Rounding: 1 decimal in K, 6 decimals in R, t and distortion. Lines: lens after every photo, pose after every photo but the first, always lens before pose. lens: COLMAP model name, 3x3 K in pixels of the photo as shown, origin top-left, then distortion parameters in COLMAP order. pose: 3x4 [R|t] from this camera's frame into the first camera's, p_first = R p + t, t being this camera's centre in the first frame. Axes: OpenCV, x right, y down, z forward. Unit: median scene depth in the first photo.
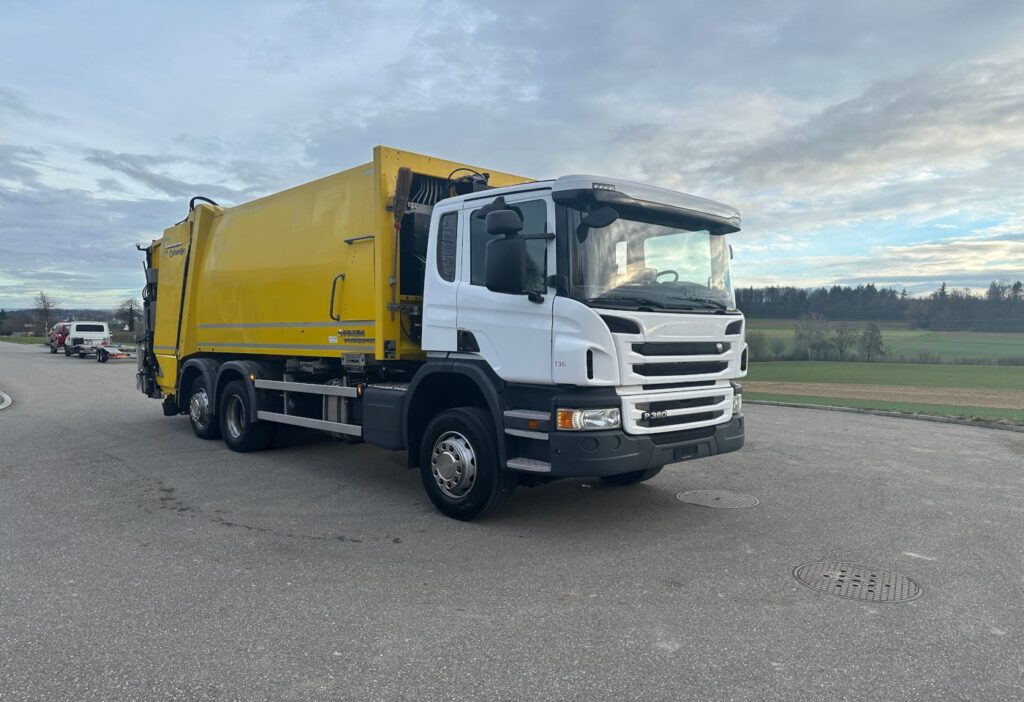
lens RADIAL K [[737.3, 0, 512.0], [0, 737.3, 351.0], [0, 0, 1]] dist [0.002061, -0.004464]
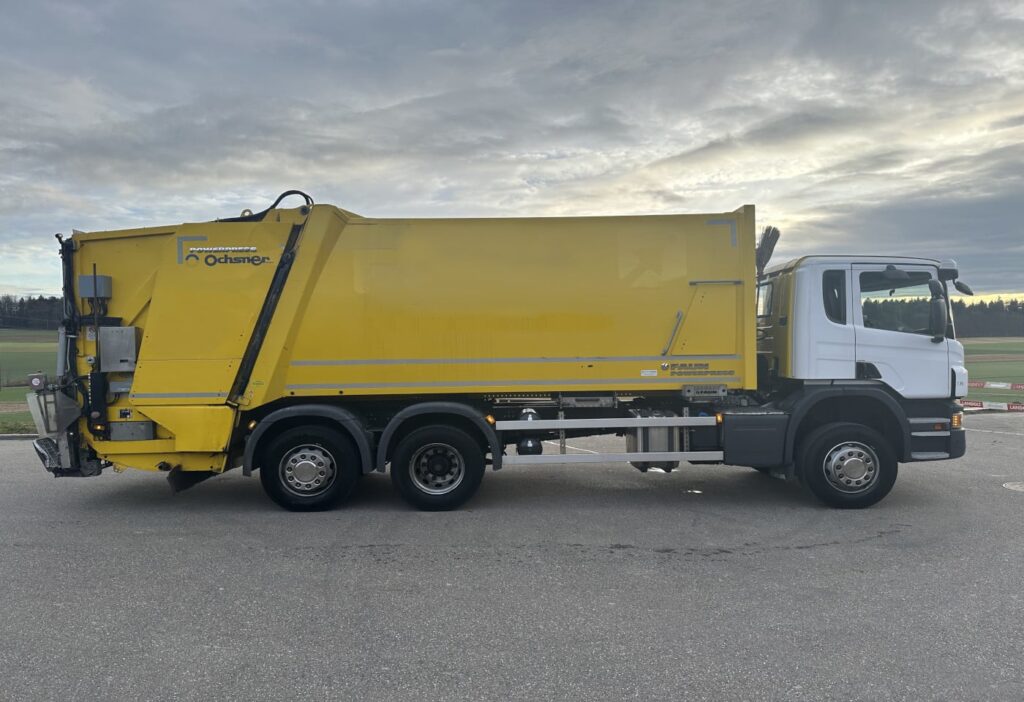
lens RADIAL K [[768.1, 0, 512.0], [0, 768.1, 351.0], [0, 0, 1]] dist [0.034451, -0.004564]
pose [[0.658733, -0.015601, 0.752215, -1.255354], [0.029973, 0.999535, -0.005517, -0.049340], [-0.751780, 0.026181, 0.658894, 0.463464]]
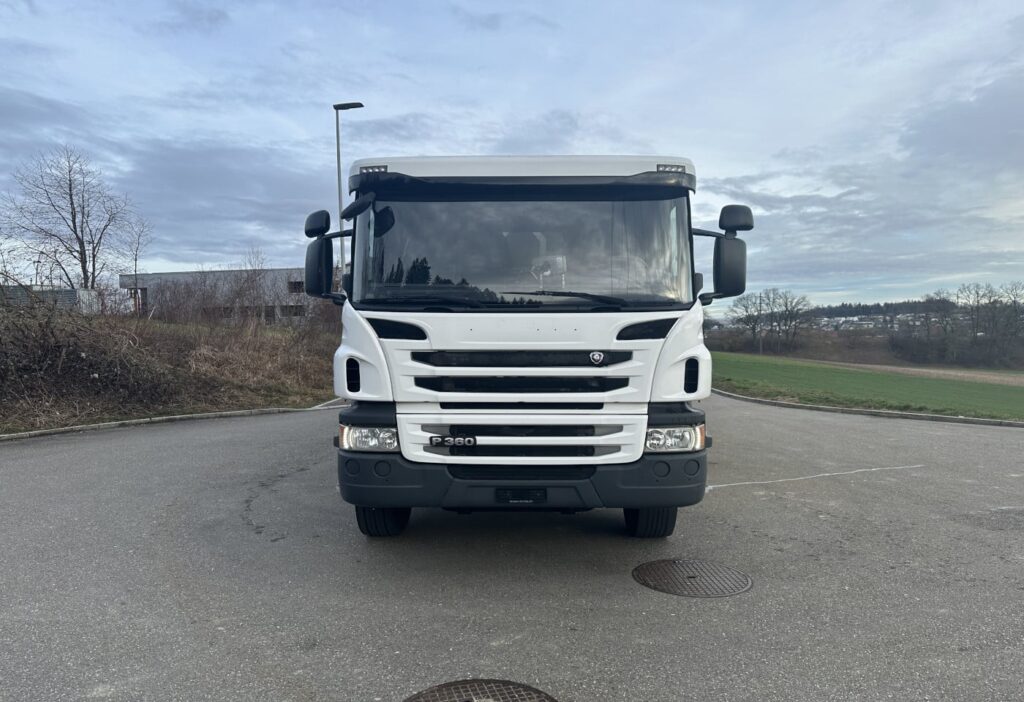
lens RADIAL K [[763.4, 0, 578.9], [0, 763.4, 354.5], [0, 0, 1]] dist [0.047695, -0.081188]
pose [[0.714398, 0.001926, -0.699737, 0.682992], [-0.010131, 0.999920, -0.007591, -0.001685], [0.699666, 0.012512, 0.714361, 0.391948]]
